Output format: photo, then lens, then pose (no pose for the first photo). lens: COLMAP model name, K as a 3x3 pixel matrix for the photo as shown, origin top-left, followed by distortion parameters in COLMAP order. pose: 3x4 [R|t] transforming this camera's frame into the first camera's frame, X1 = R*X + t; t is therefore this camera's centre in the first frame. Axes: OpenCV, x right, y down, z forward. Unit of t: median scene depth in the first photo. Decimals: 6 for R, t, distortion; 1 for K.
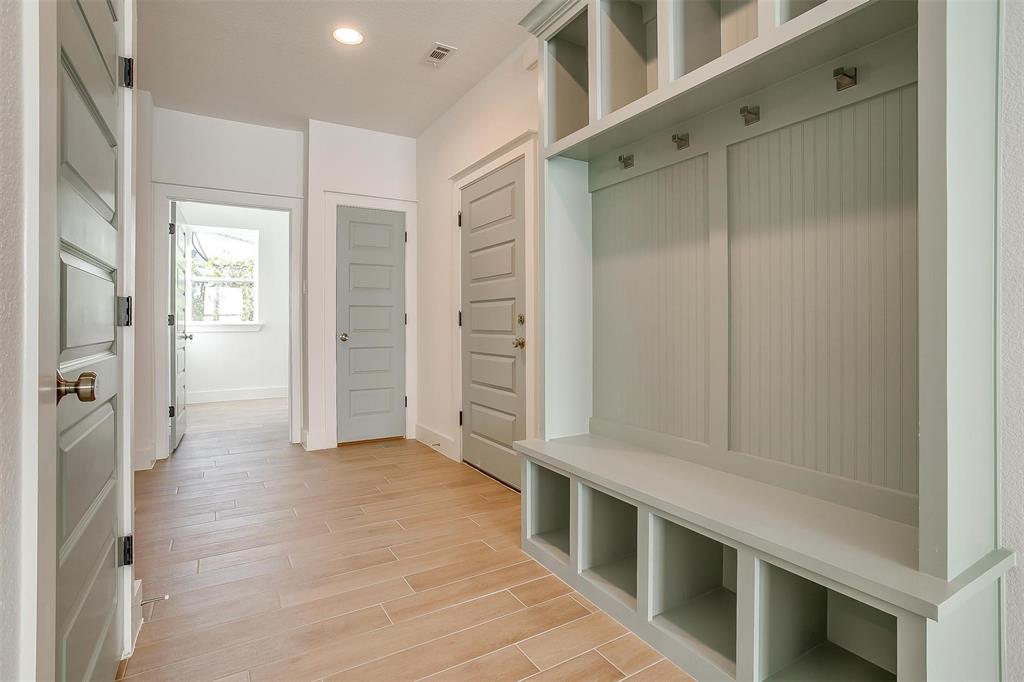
lens RADIAL K [[498.3, 0, 502.8], [0, 498.3, 319.0], [0, 0, 1]] dist [-0.039101, 0.017506]
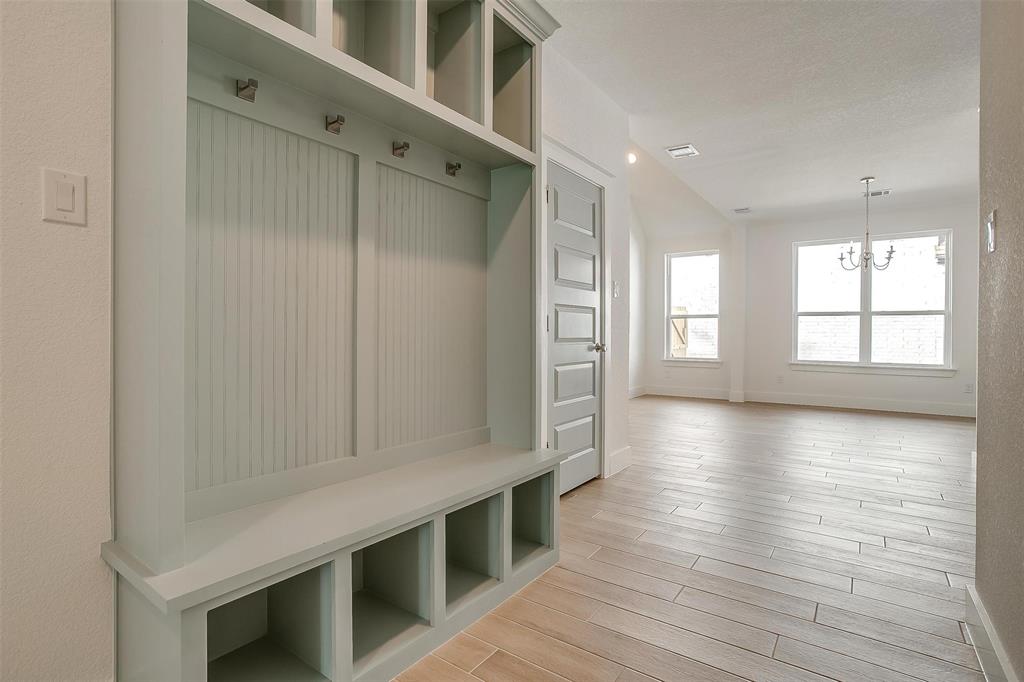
lens RADIAL K [[498.3, 0, 519.9], [0, 498.3, 344.3], [0, 0, 1]] dist [-0.039101, 0.017506]
pose [[-0.409851, -0.013966, 0.912046, -0.656200], [-0.008154, 0.999899, 0.011647, 0.022260], [-0.912116, -0.002663, -0.409923, 1.198888]]
